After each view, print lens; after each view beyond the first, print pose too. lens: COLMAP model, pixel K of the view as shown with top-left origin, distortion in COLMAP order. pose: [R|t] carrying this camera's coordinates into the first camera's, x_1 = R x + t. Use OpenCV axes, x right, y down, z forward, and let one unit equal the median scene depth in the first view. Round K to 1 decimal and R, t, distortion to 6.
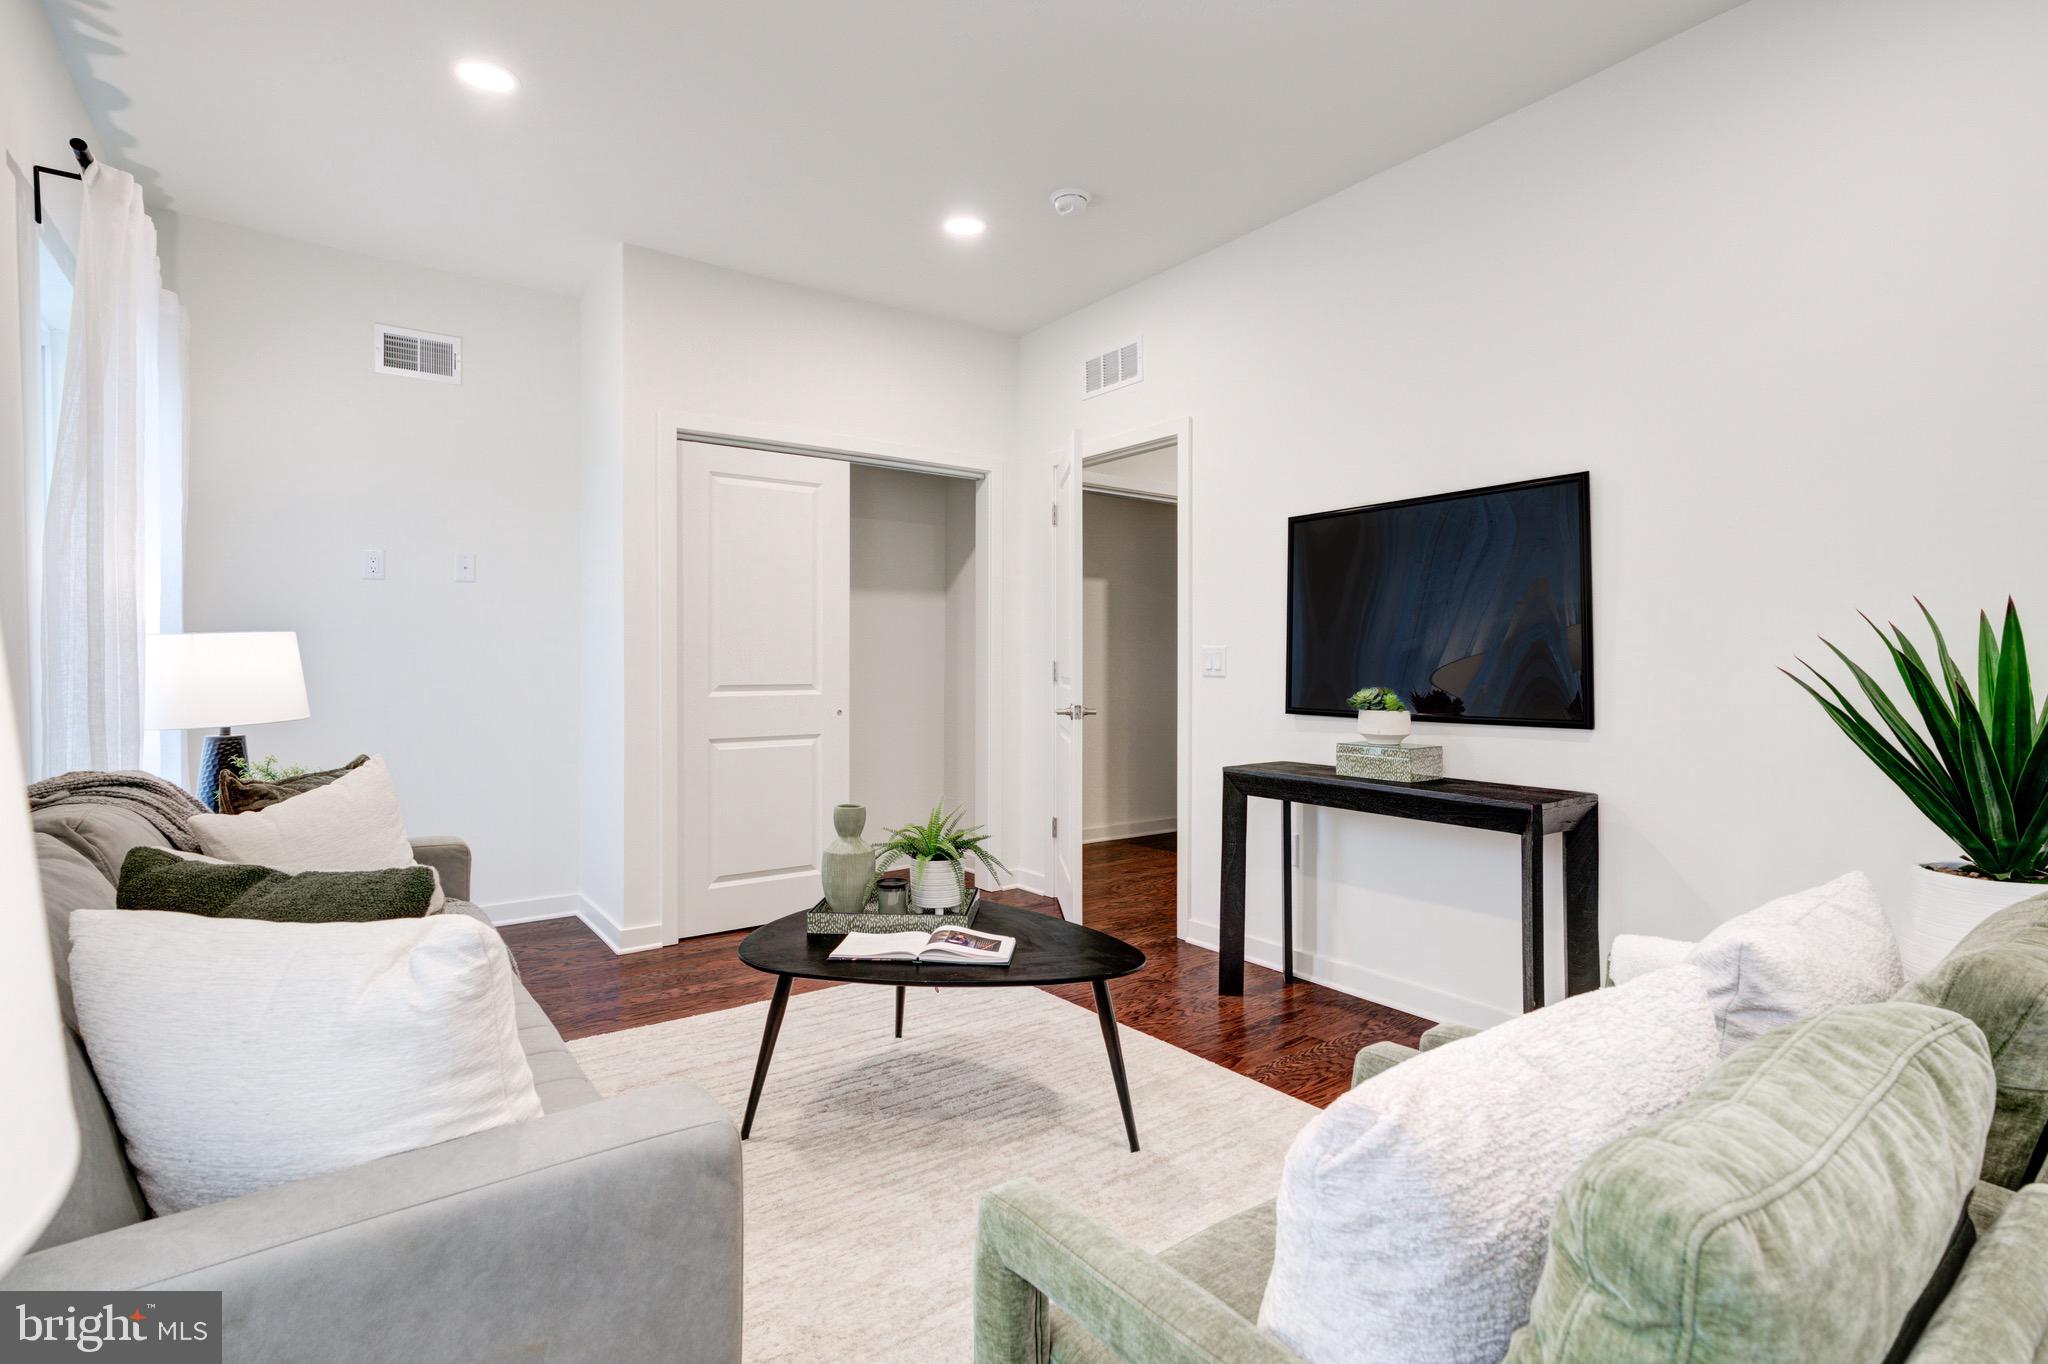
lens RADIAL K [[1008.0, 0, 1035.5], [0, 1008.0, 676.4], [0, 0, 1]] dist [-0.003114, 0.016797]
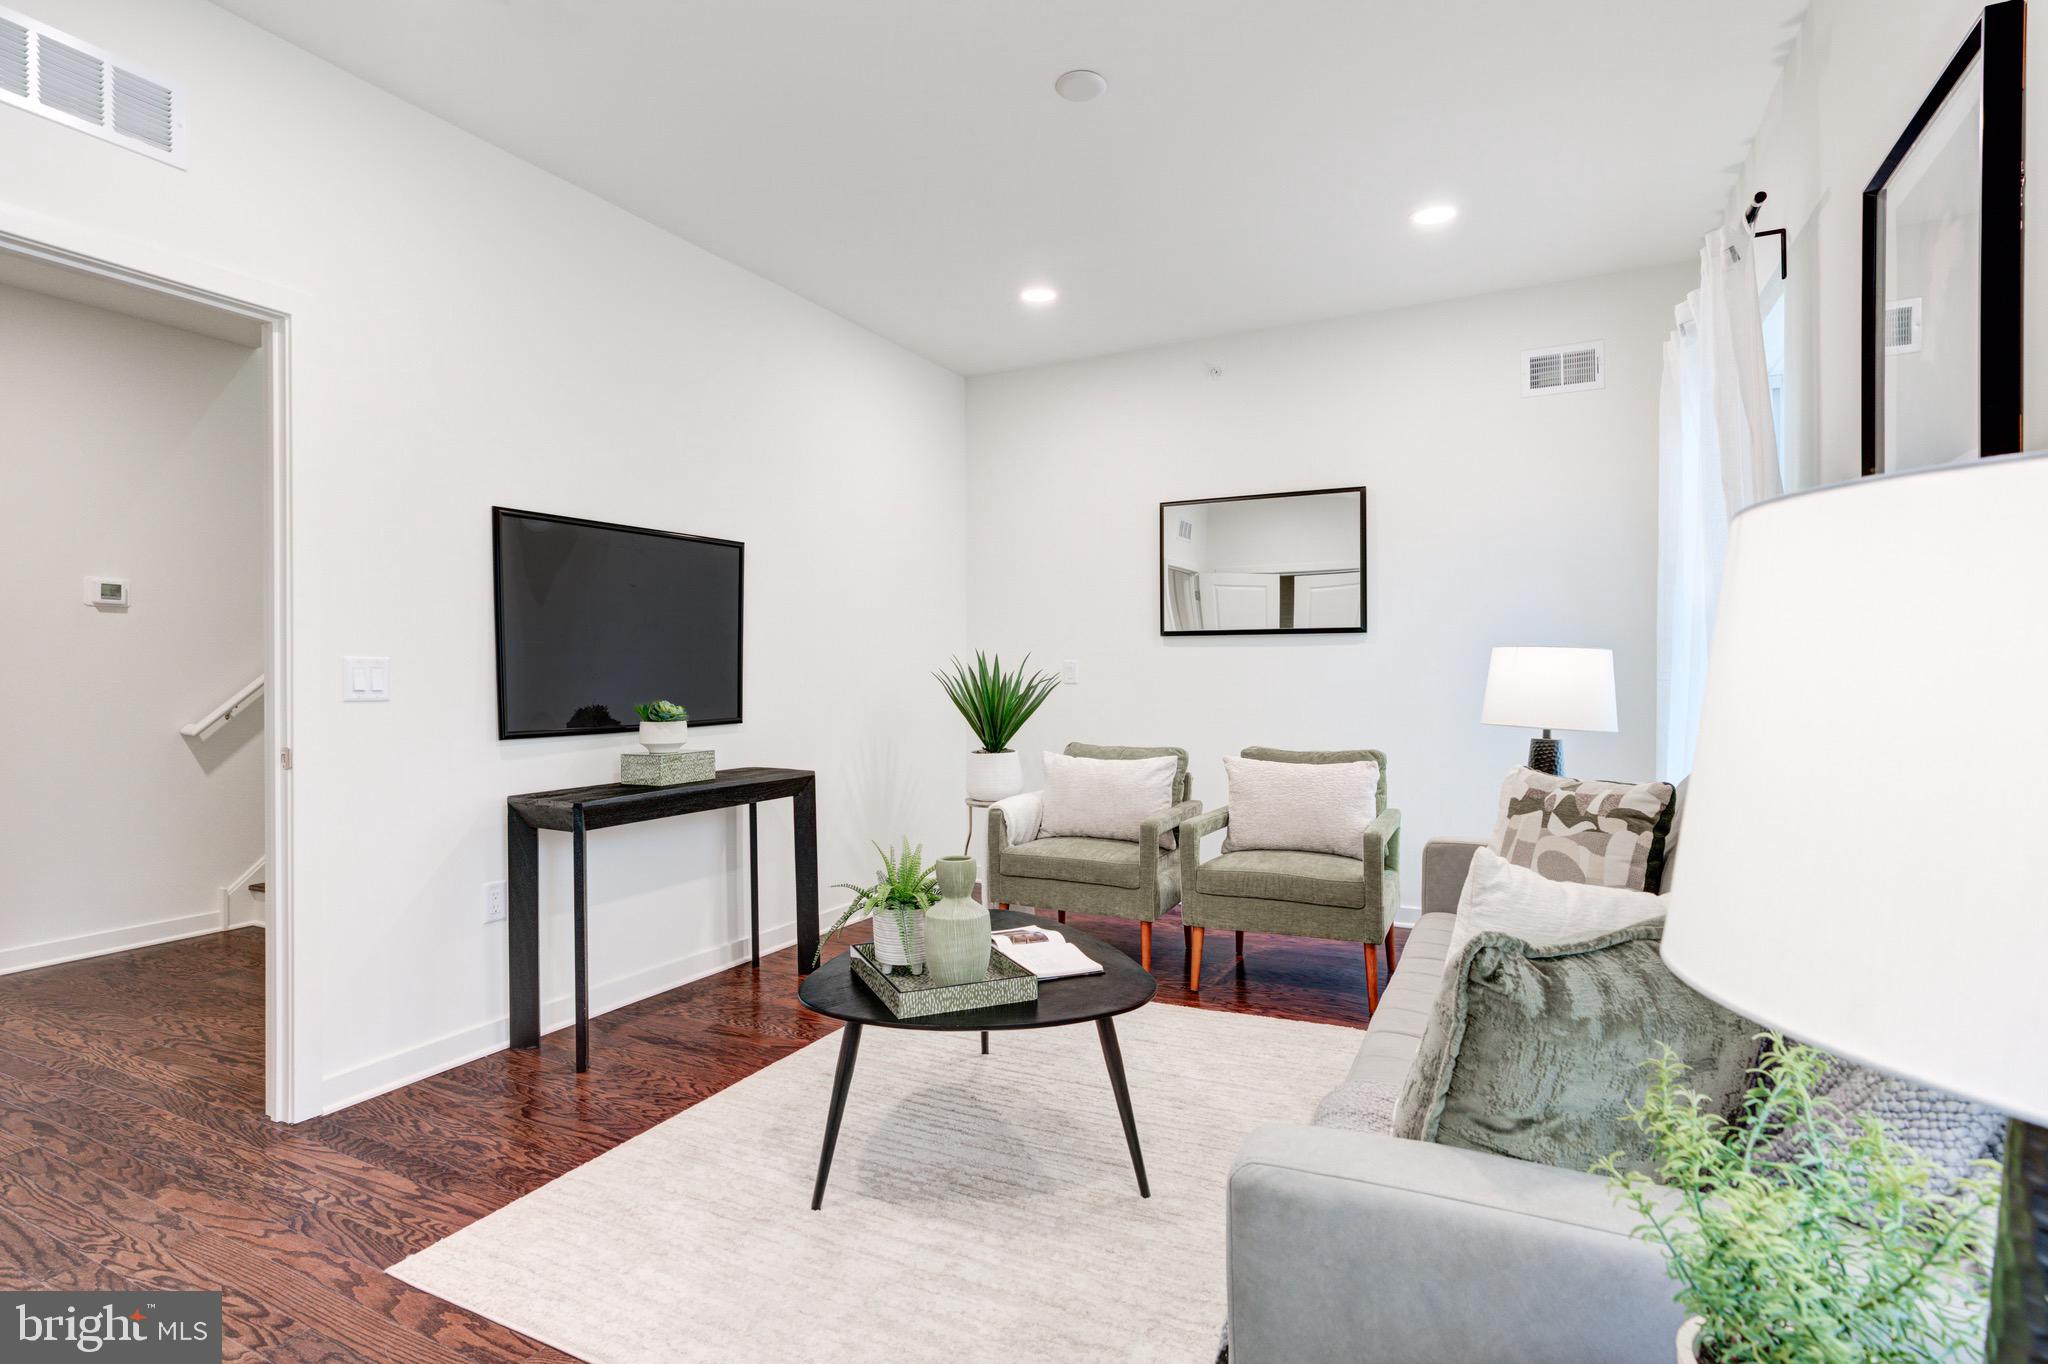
lens RADIAL K [[1008.0, 0, 1035.5], [0, 1008.0, 676.4], [0, 0, 1]] dist [-0.003114, 0.016797]
pose [[-0.465547, 0.001301, 0.885022, -0.815420], [0.022763, 0.999686, 0.010505, -0.017447], [-0.884730, 0.025036, -0.465430, 1.158614]]
